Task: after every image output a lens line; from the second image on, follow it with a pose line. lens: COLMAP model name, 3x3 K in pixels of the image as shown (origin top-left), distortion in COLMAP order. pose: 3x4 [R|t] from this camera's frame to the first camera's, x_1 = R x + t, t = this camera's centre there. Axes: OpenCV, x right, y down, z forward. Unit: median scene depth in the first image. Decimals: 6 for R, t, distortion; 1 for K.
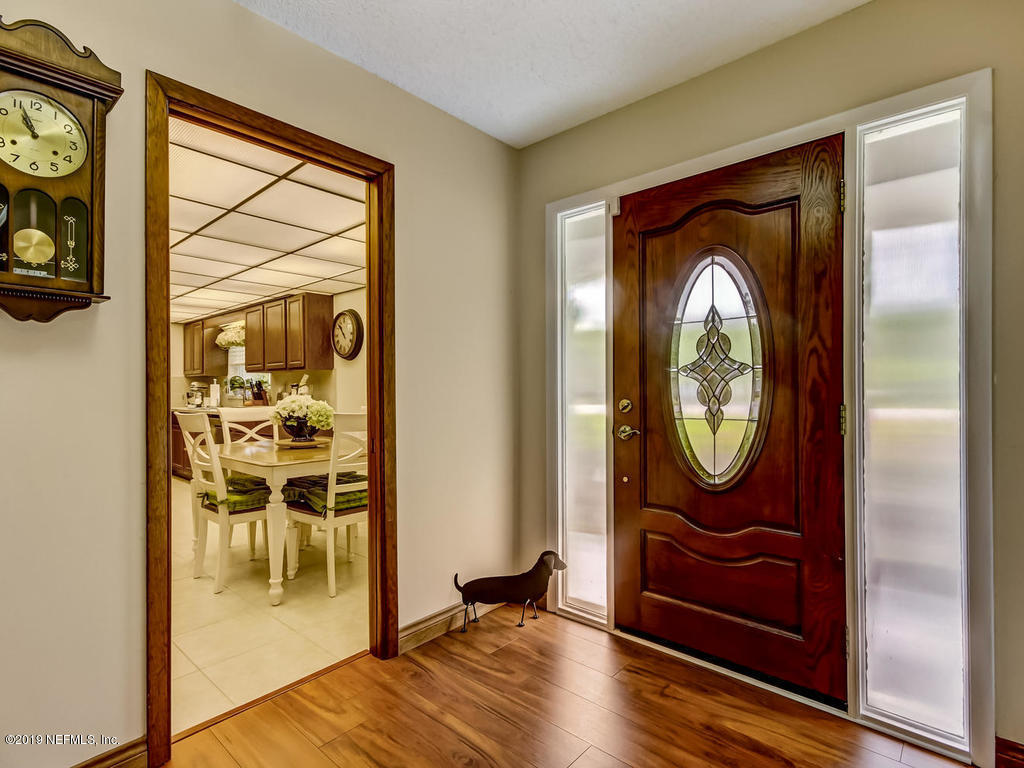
lens RADIAL K [[511.4, 0, 512.0], [0, 511.4, 384.0], [0, 0, 1]] dist [-0.002646, -0.000311]
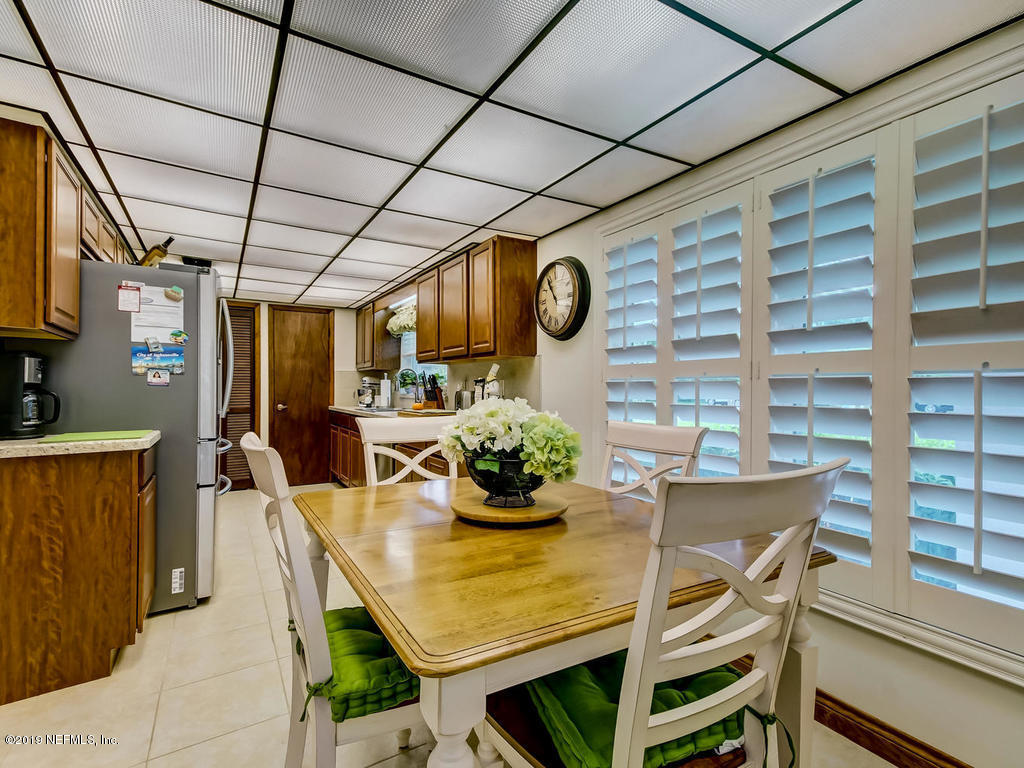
lens RADIAL K [[511.4, 0, 512.0], [0, 511.4, 384.0], [0, 0, 1]] dist [-0.002646, -0.000311]
pose [[0.949562, 0.010265, -0.313411, -0.175559], [-0.010460, 0.999945, 0.001060, 0.005898], [0.313405, 0.002272, 0.949617, 0.379465]]
